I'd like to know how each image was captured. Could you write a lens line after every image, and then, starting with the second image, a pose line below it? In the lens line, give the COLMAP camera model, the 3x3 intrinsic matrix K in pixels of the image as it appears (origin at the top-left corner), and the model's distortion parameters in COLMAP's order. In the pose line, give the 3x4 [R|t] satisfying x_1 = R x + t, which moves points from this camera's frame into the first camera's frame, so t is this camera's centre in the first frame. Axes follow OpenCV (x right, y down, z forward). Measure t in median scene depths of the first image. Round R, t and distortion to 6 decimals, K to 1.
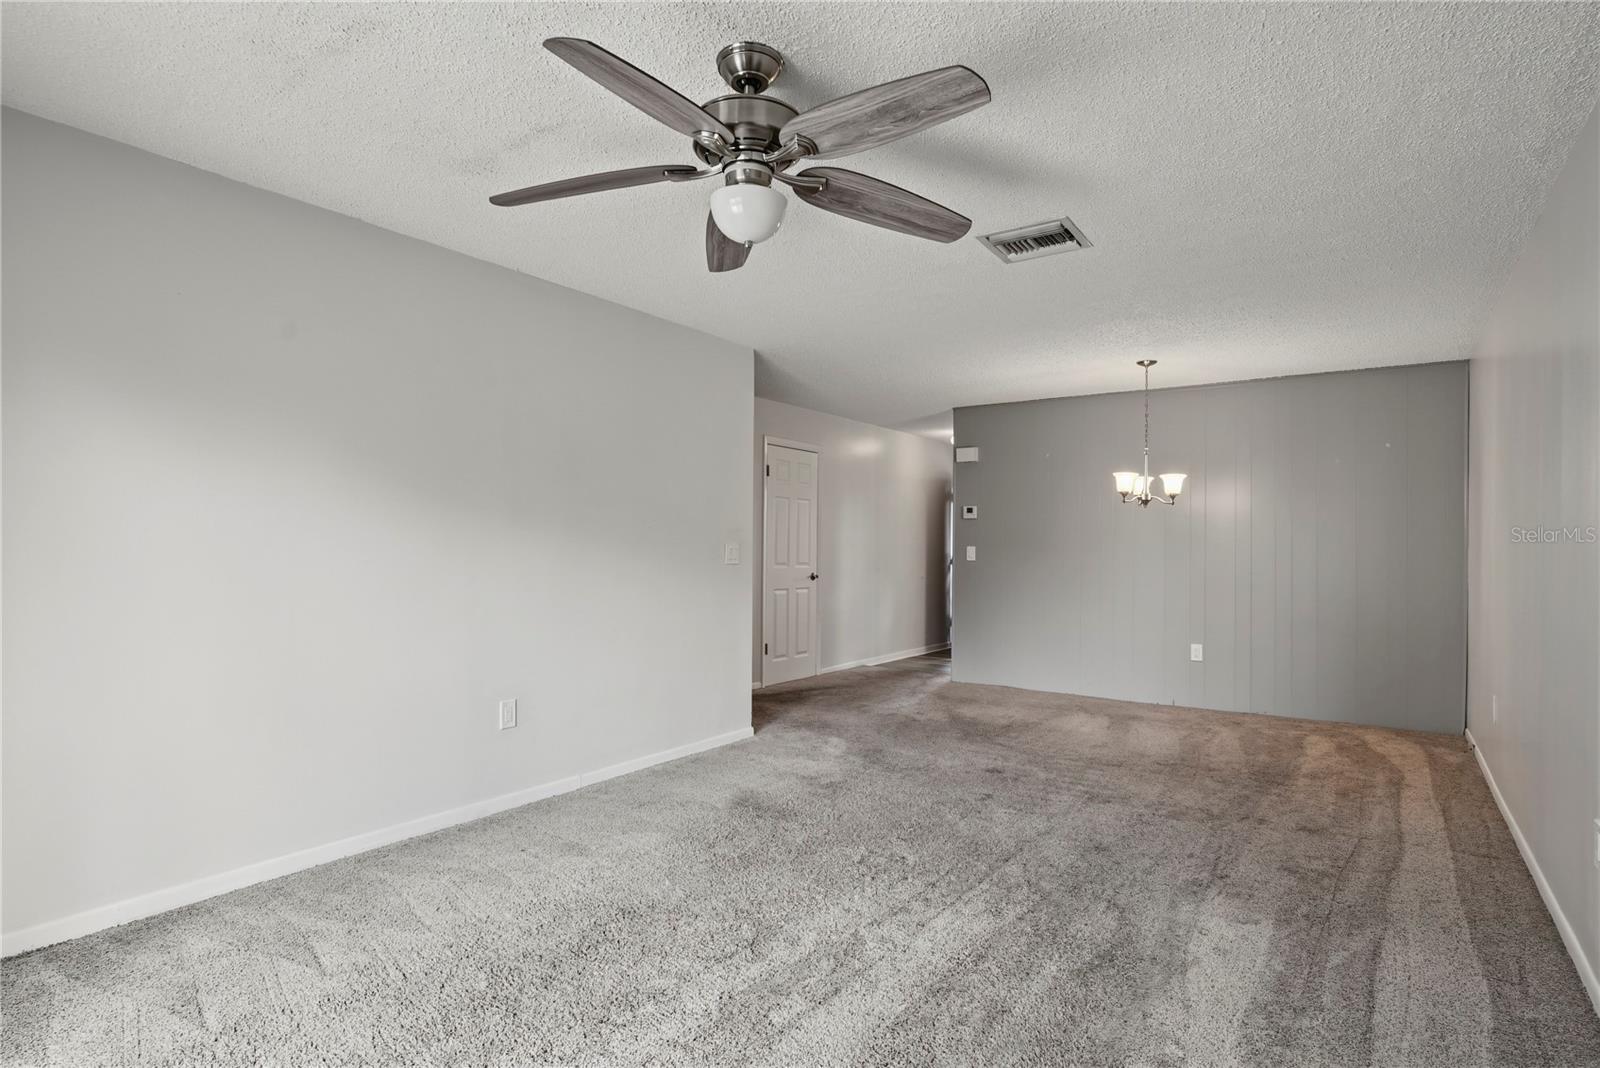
lens RADIAL K [[842.3, 0, 799.3], [0, 842.3, 548.5], [0, 0, 1]] dist [0.000848, 0.000198]
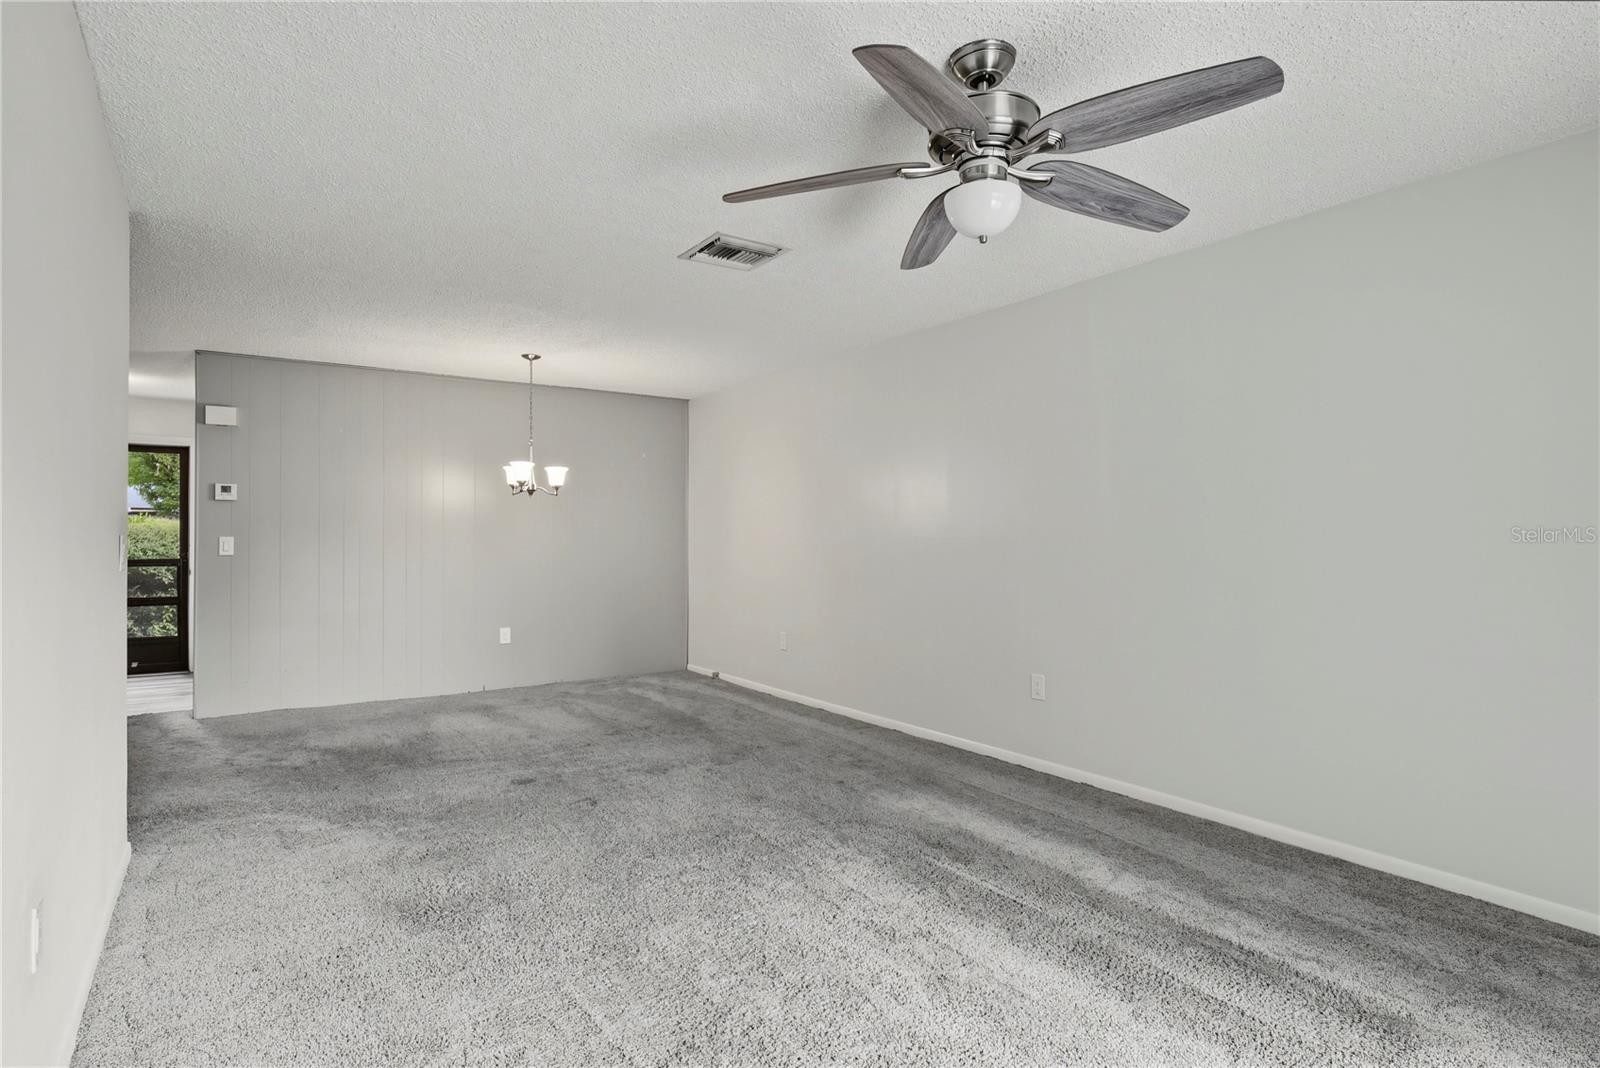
lens RADIAL K [[829.4, 0, 800.0], [0, 829.4, 534.0], [0, 0, 1]] dist [-0.001683, 0.000319]
pose [[0.354081, -0.005876, 0.935196, -0.423247], [0.007216, 0.999968, 0.003551, -0.004982], [-0.935187, 0.005491, 0.354112, 0.337142]]
